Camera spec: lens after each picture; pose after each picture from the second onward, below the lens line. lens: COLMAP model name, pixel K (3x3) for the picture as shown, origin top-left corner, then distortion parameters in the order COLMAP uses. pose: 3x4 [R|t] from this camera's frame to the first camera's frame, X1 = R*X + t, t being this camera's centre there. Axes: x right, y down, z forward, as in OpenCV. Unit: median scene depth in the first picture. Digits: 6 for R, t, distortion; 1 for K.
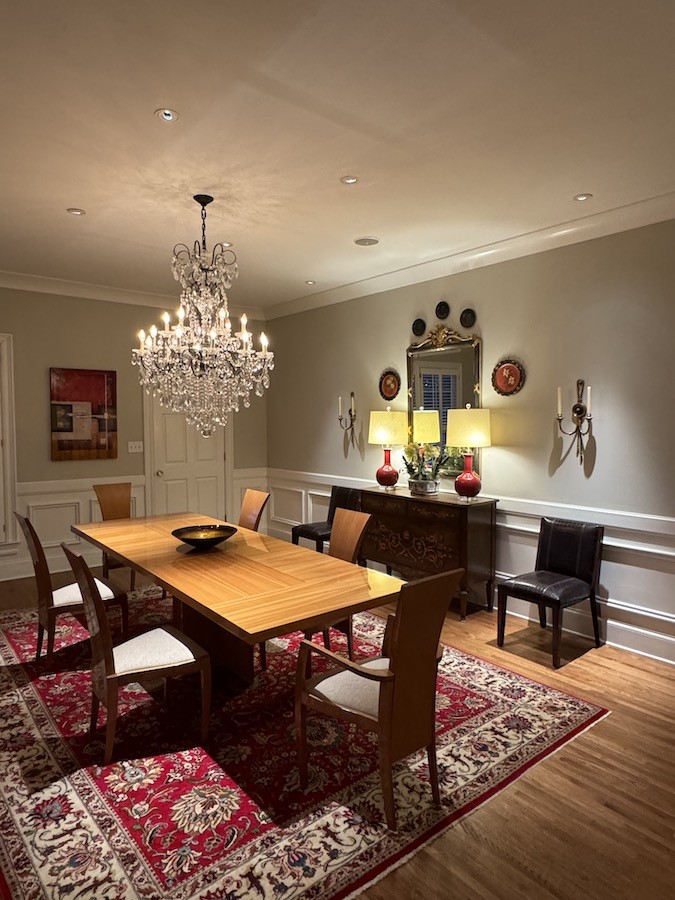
lens RADIAL K [[551.9, 0, 335.2], [0, 551.9, 443.3], [0, 0, 1]] dist [0.004213, 0.000061]
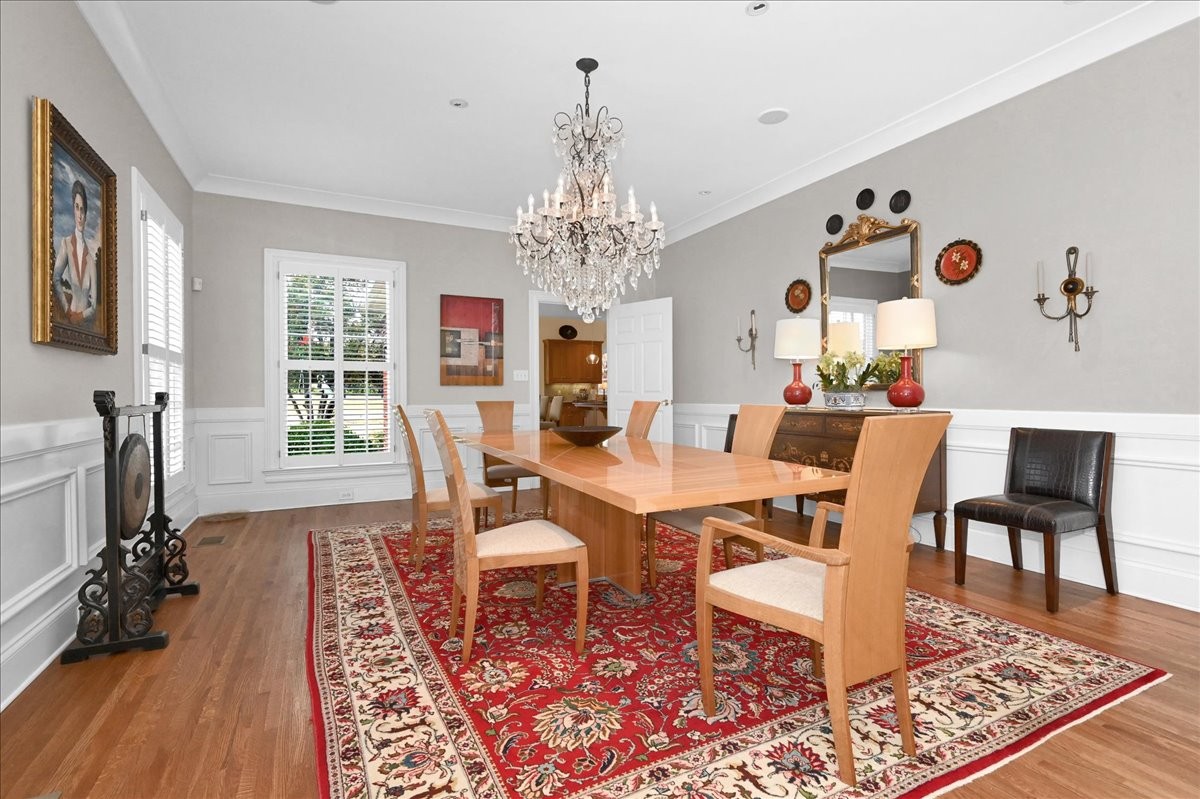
lens RADIAL K [[558.4, 0, 603.0], [0, 558.4, 400.8], [0, 0, 1]] dist [0.003311, 0.001998]
pose [[0.976581, -0.000064, -0.215152, -0.026138], [-0.004410, 0.999784, -0.020313, 0.179637], [0.215106, 0.020786, 0.976369, 0.190764]]
